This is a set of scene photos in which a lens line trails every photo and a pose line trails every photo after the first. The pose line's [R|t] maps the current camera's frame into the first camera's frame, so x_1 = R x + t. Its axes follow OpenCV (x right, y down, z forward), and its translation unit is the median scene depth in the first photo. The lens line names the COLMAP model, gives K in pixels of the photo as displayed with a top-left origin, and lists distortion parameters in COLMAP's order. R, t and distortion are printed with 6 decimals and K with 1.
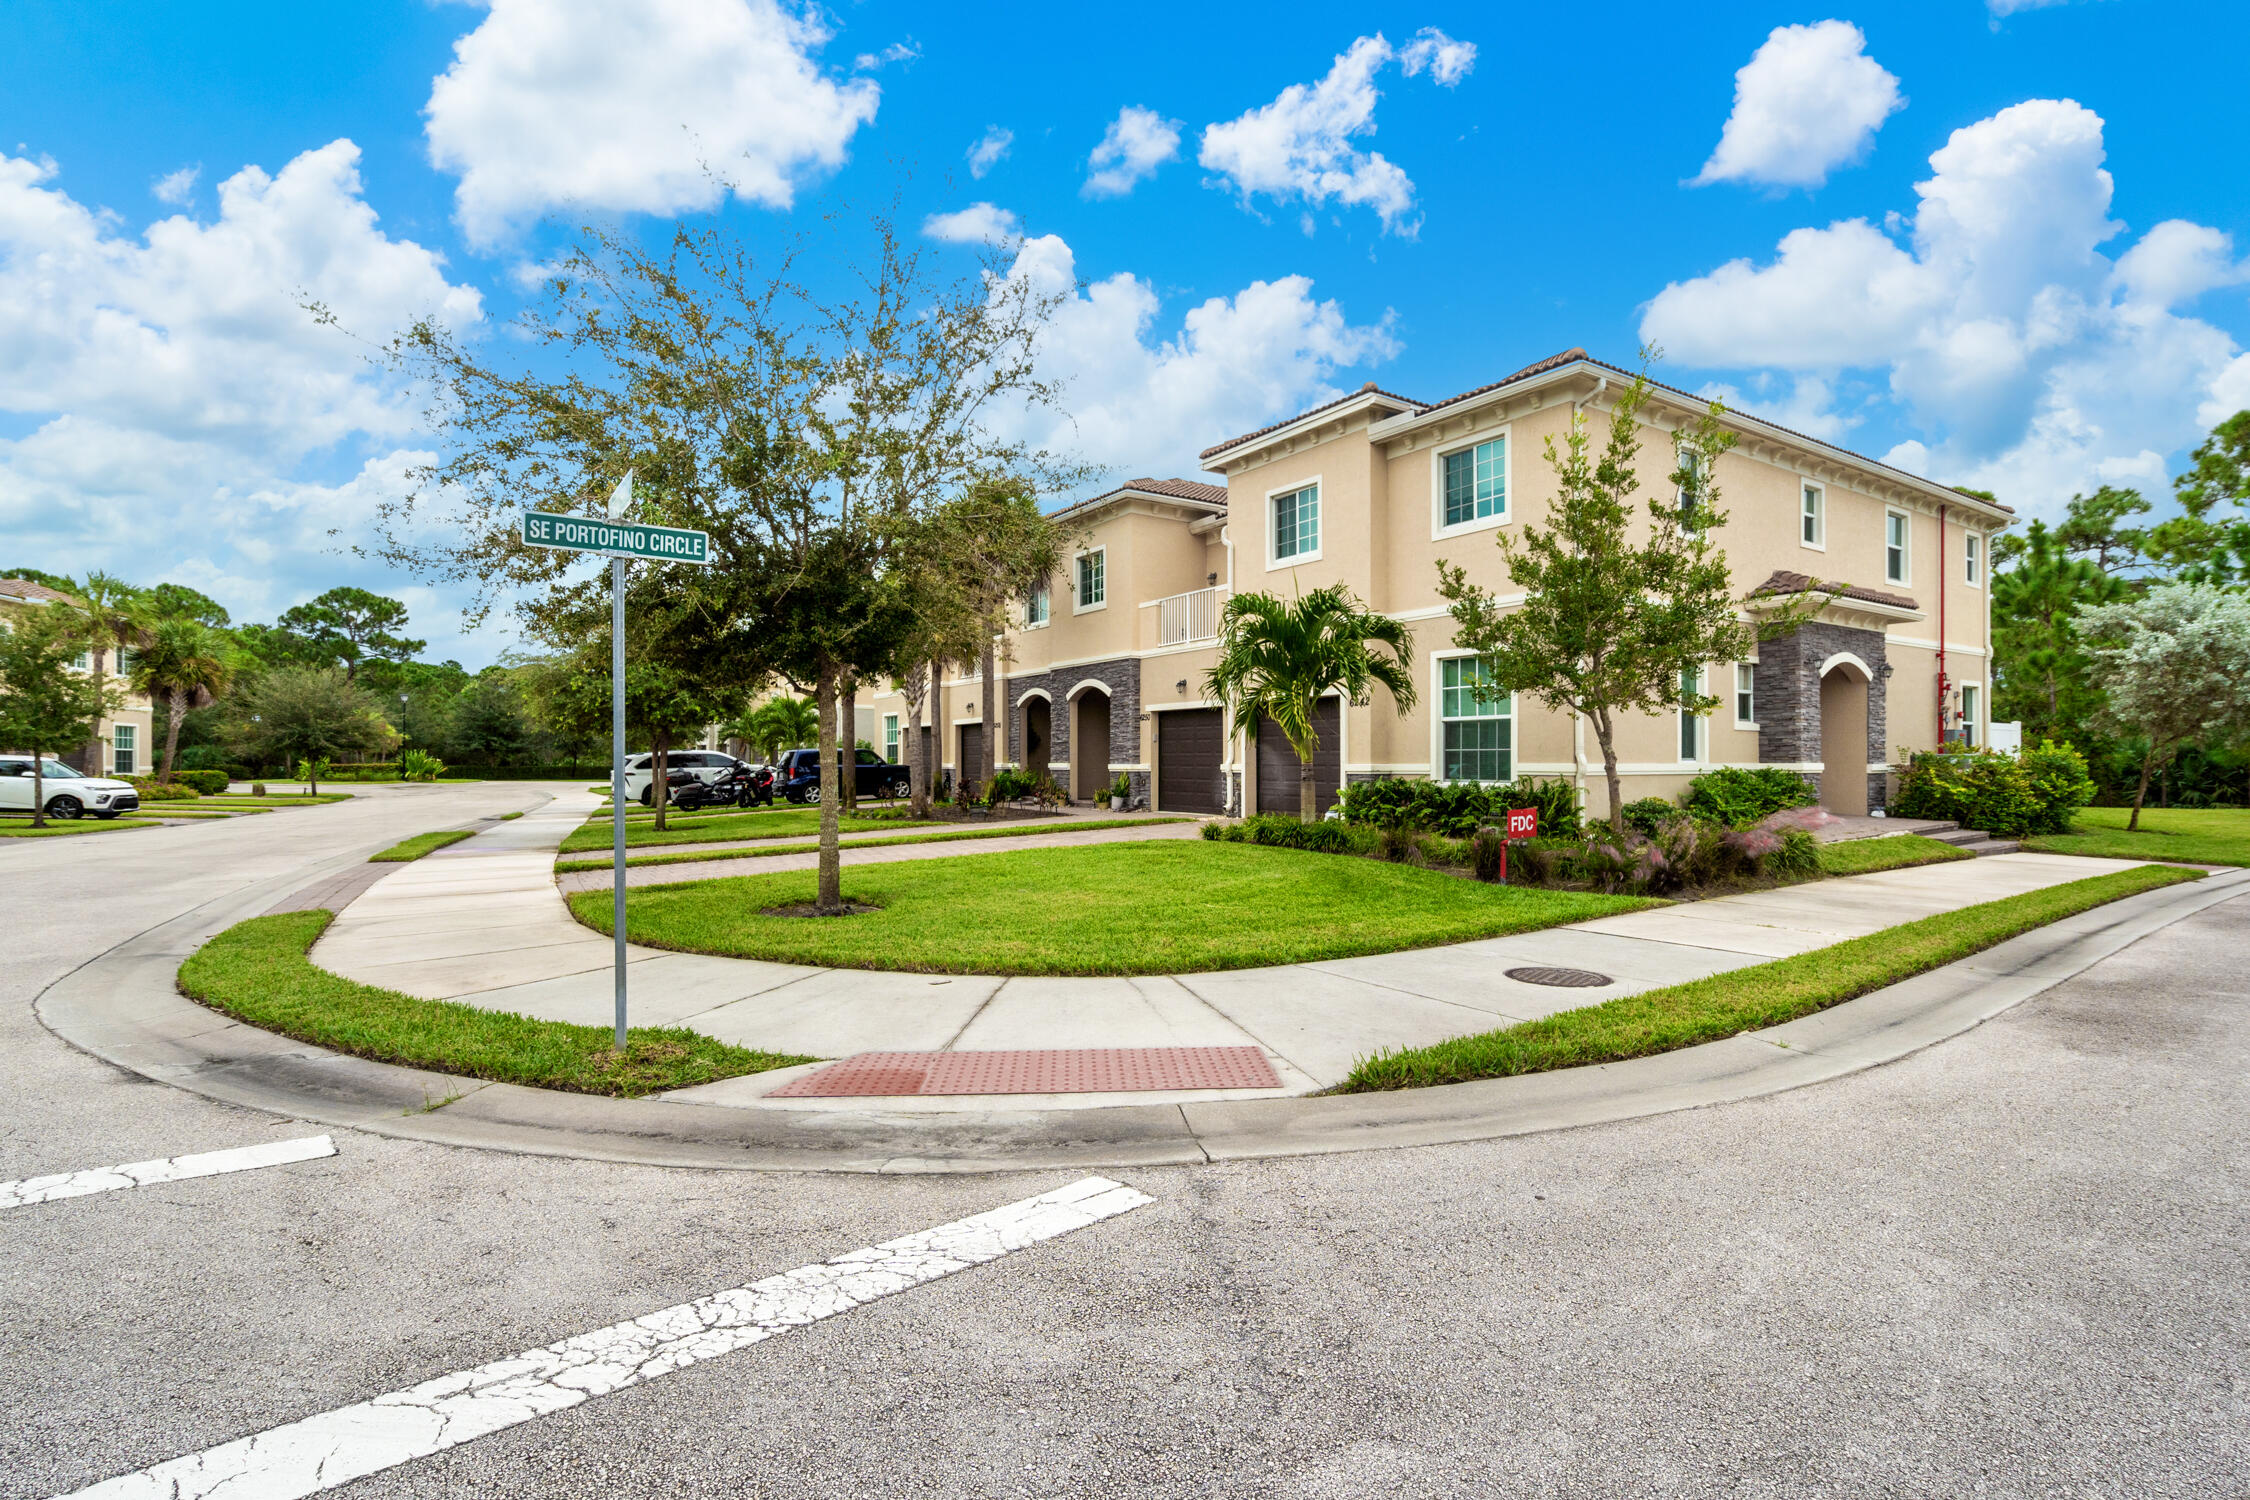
lens RADIAL K [[1025.1, 0, 1125.0], [0, 1025.1, 750.0], [0, 0, 1]] dist [0.000706, 0.000001]
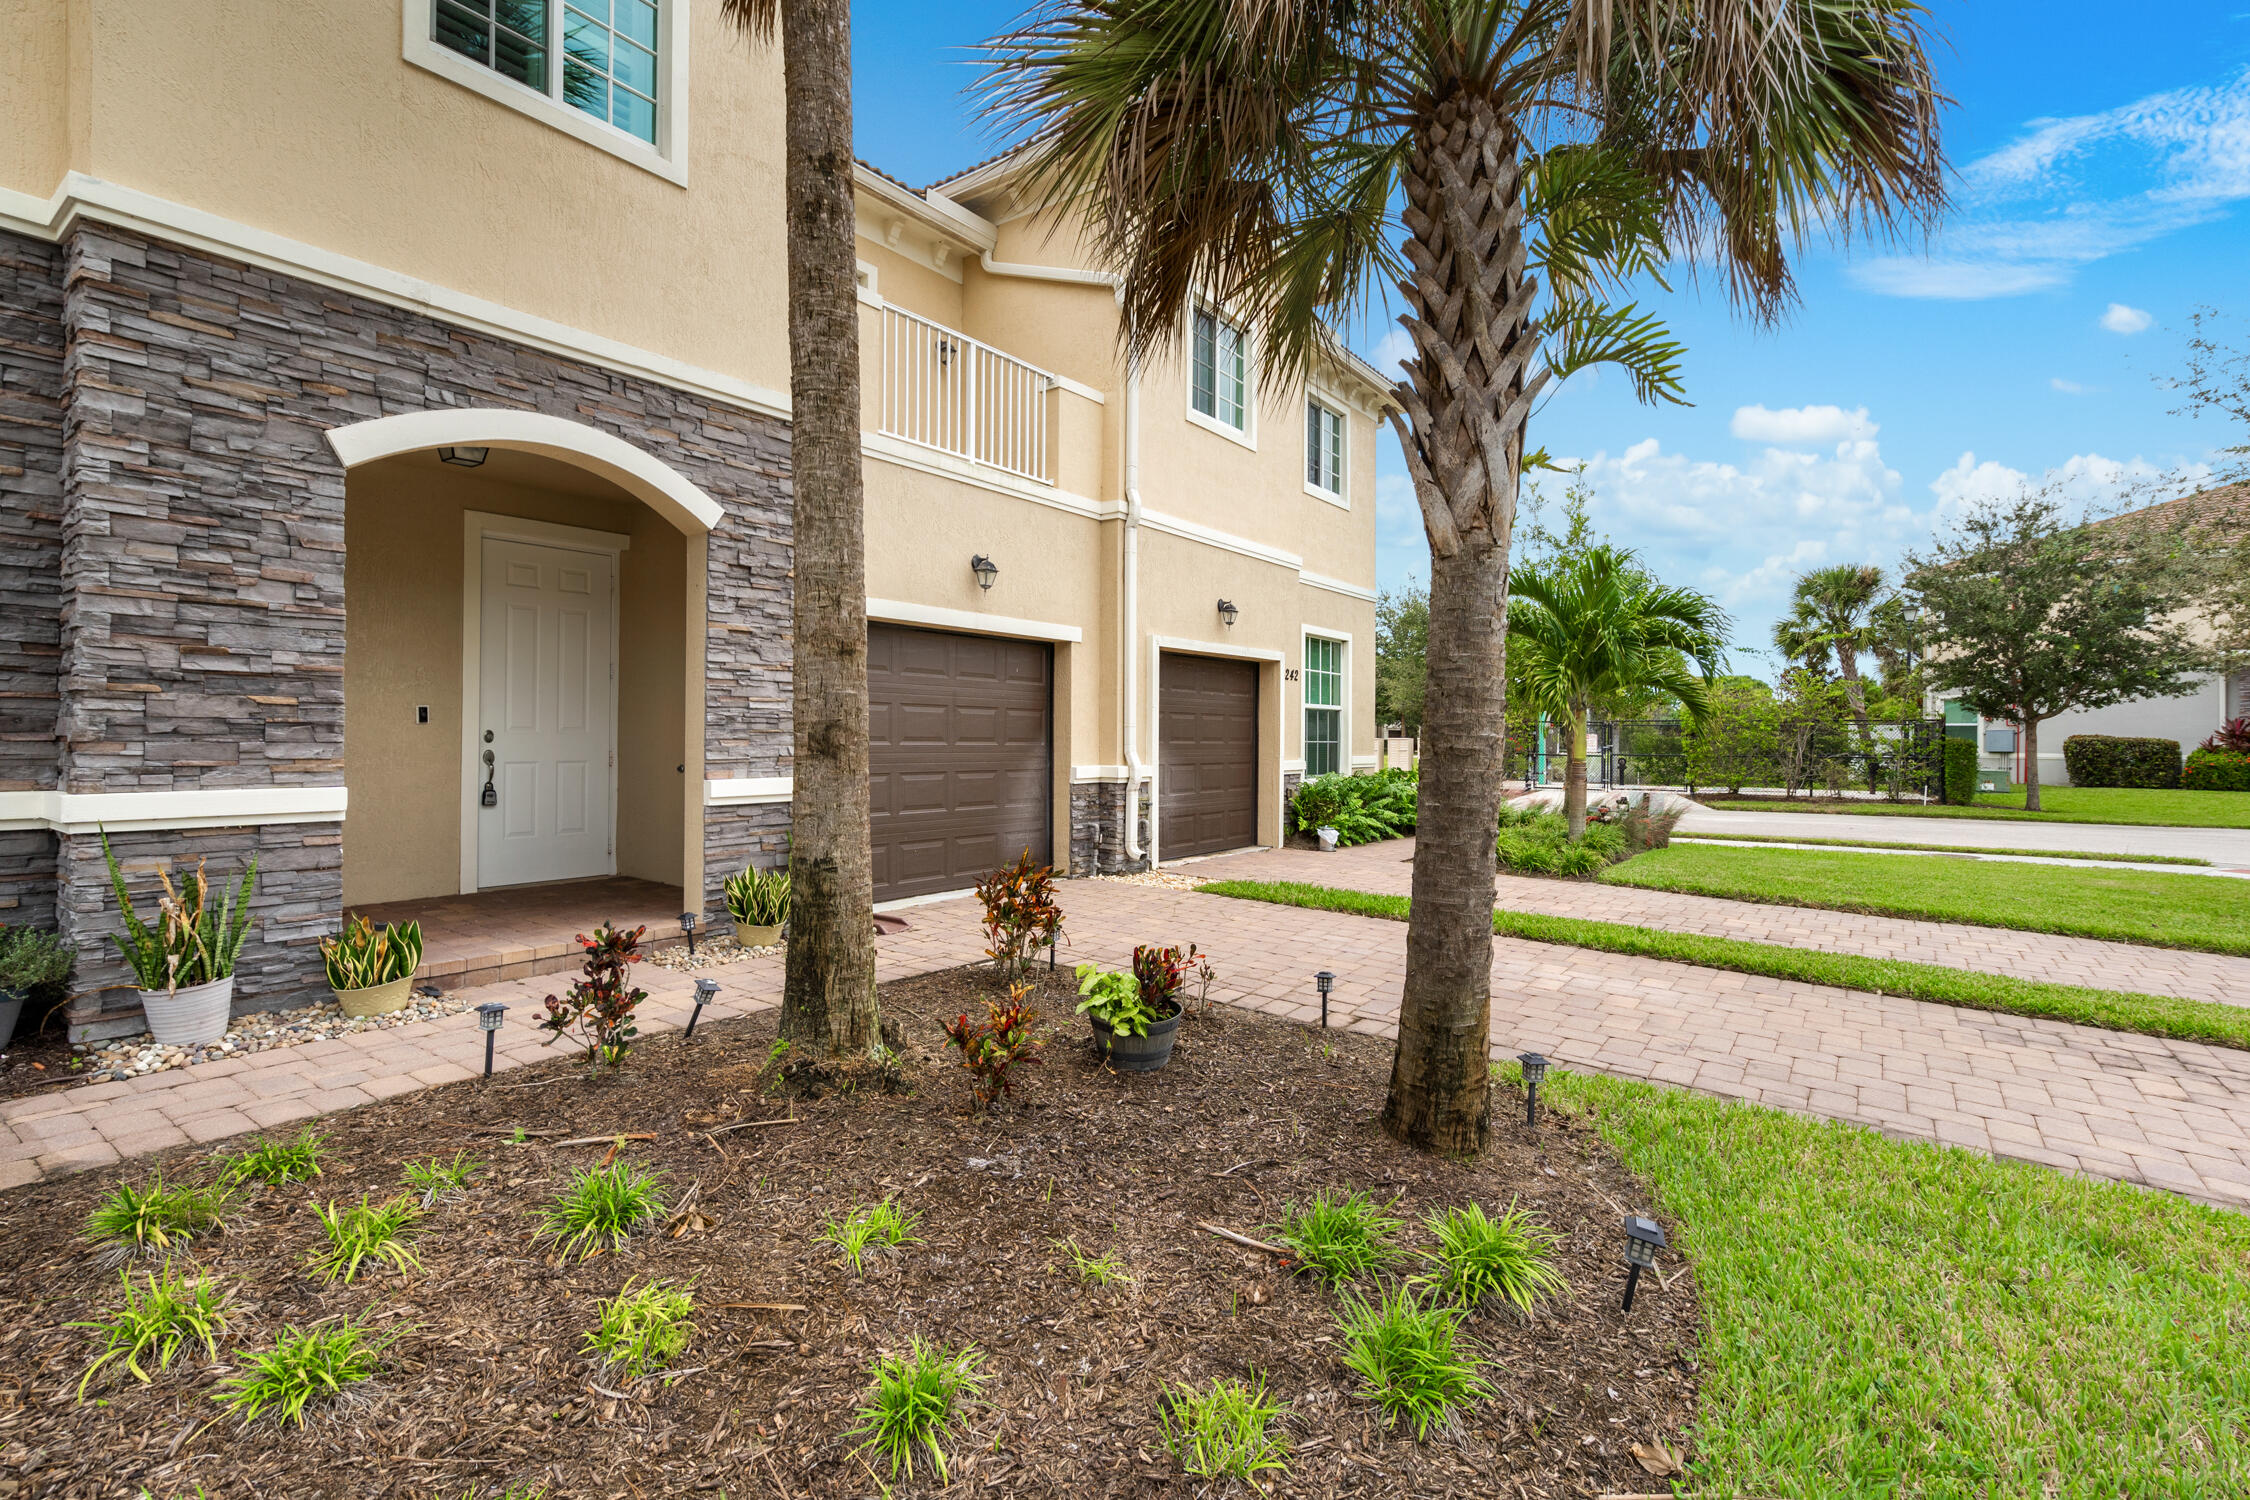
lens RADIAL K [[1025.1, 0, 1125.0], [0, 1025.1, 750.0], [0, 0, 1]] dist [0.000706, 0.000001]
pose [[-0.337800, -0.002859, 0.941214, -0.309815], [-0.007212, 0.999974, 0.000449, 0.005280], [-0.941190, -0.006636, -0.337812, 0.992559]]
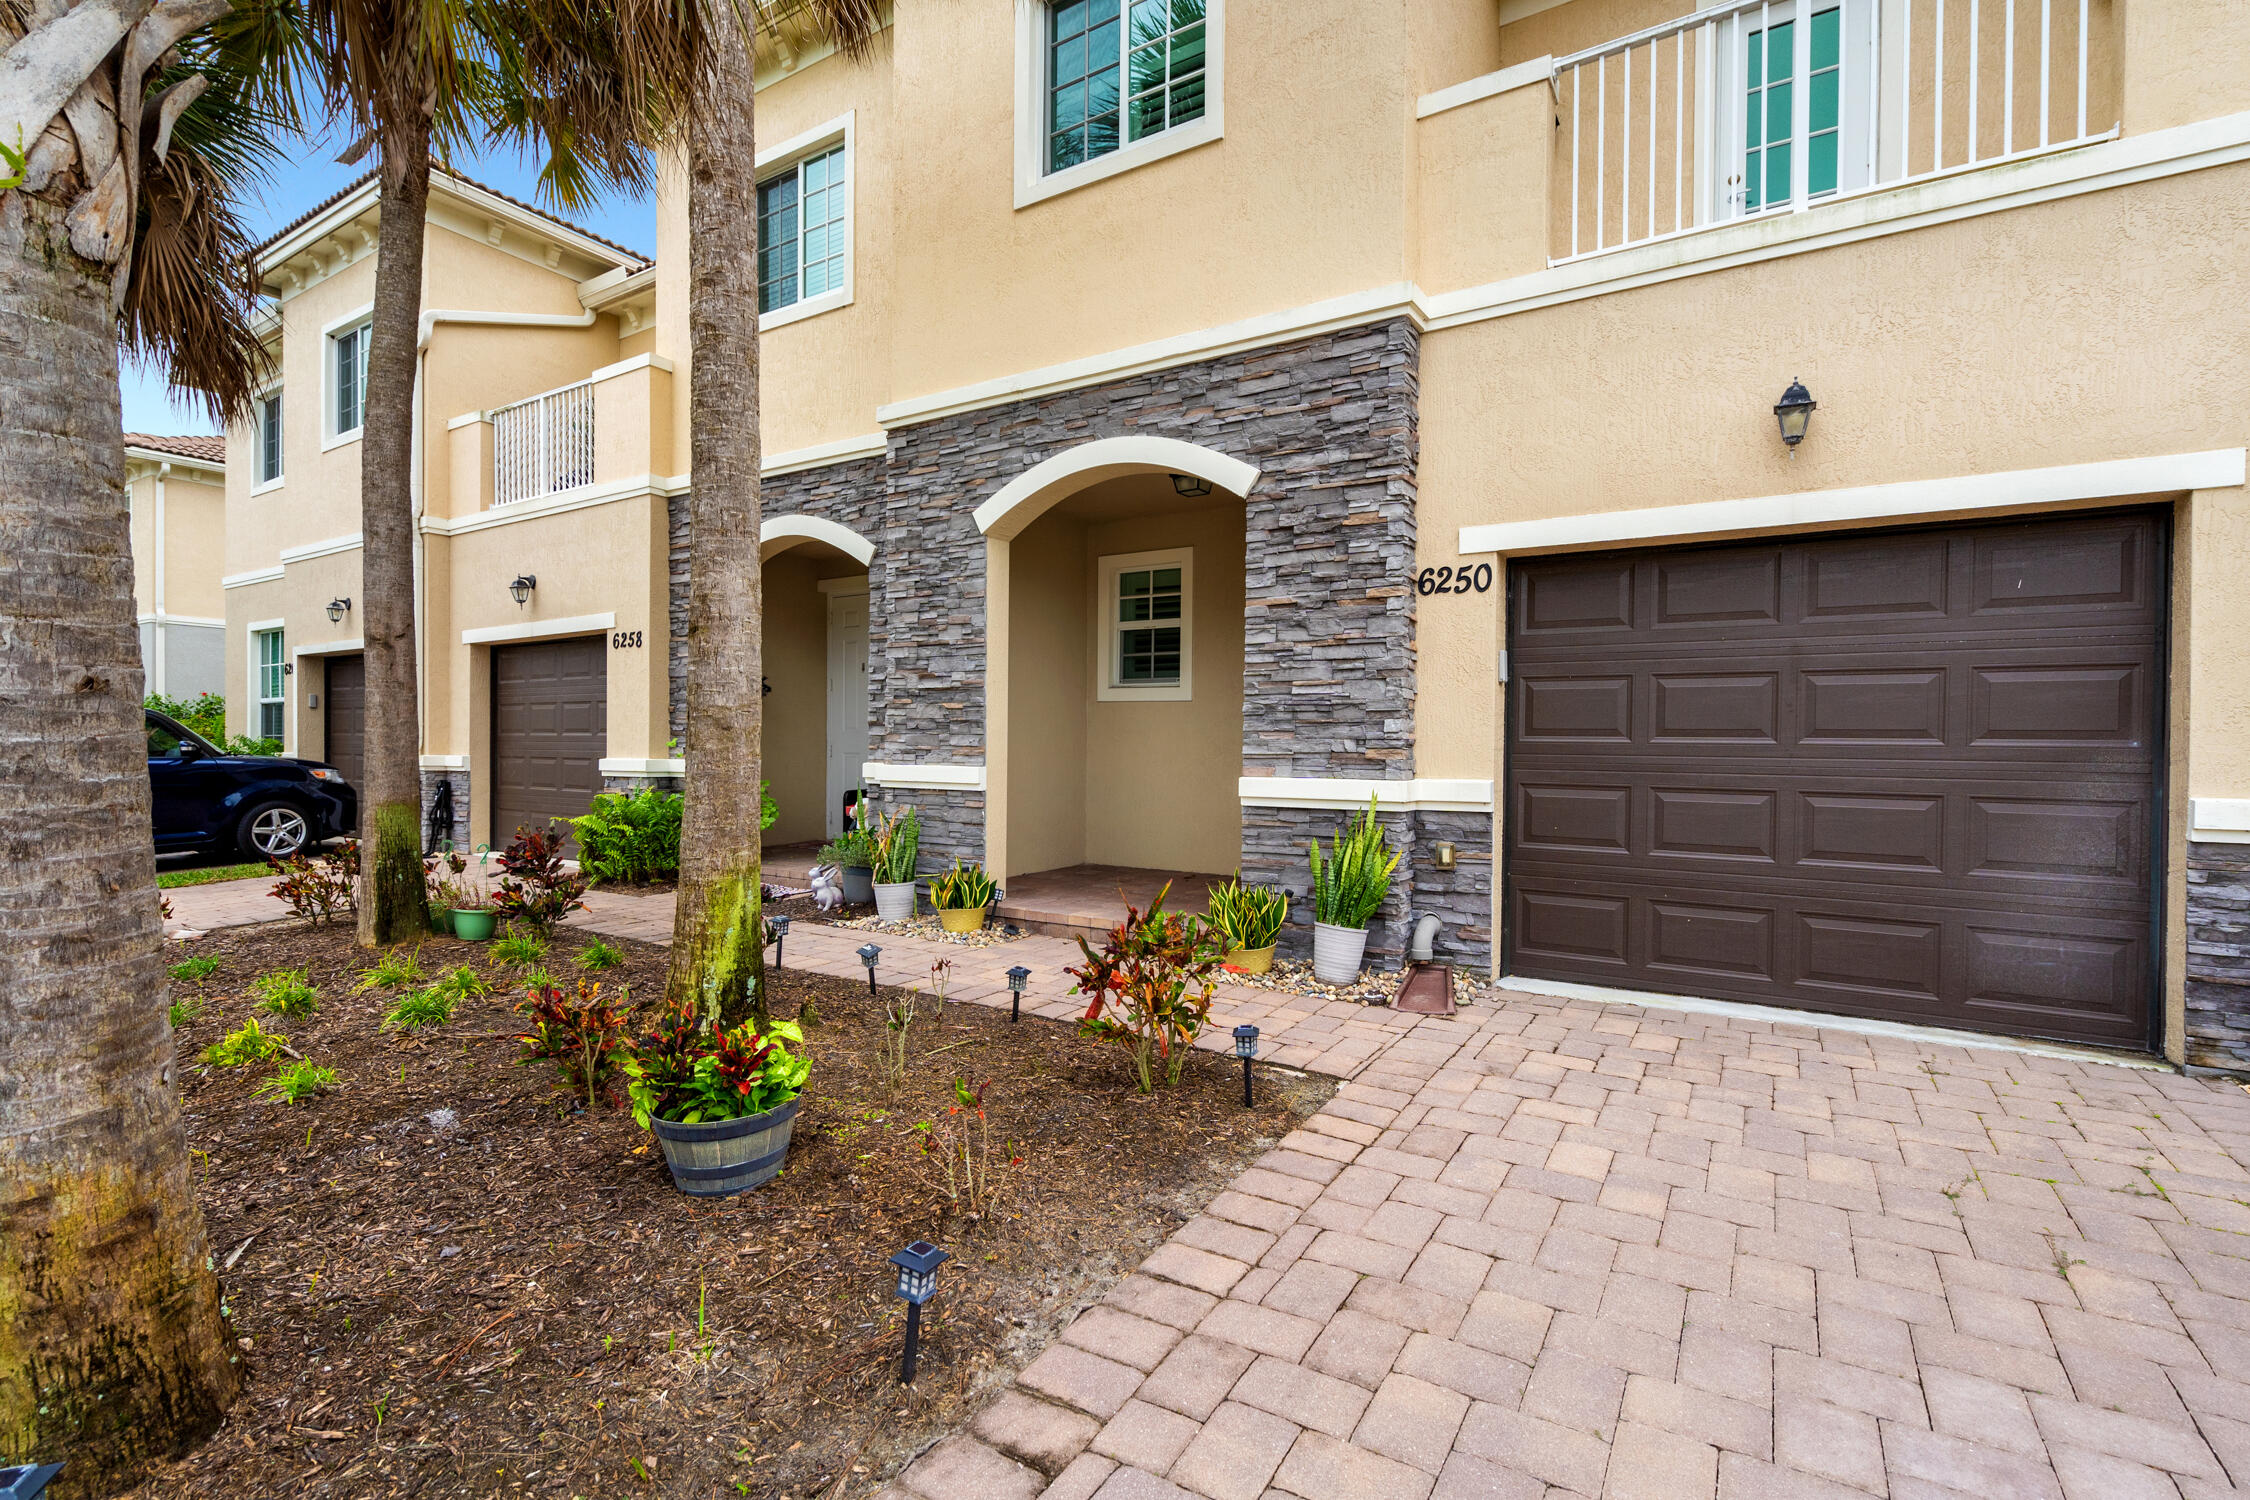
lens RADIAL K [[1025.1, 0, 1125.0], [0, 1025.1, 750.0], [0, 0, 1]] dist [0.000706, 0.000001]
pose [[0.911667, 0.009157, 0.410828, -0.140753], [-0.015299, 0.999815, 0.011664, 0.005356], [-0.410645, -0.016919, 0.911638, 0.791747]]
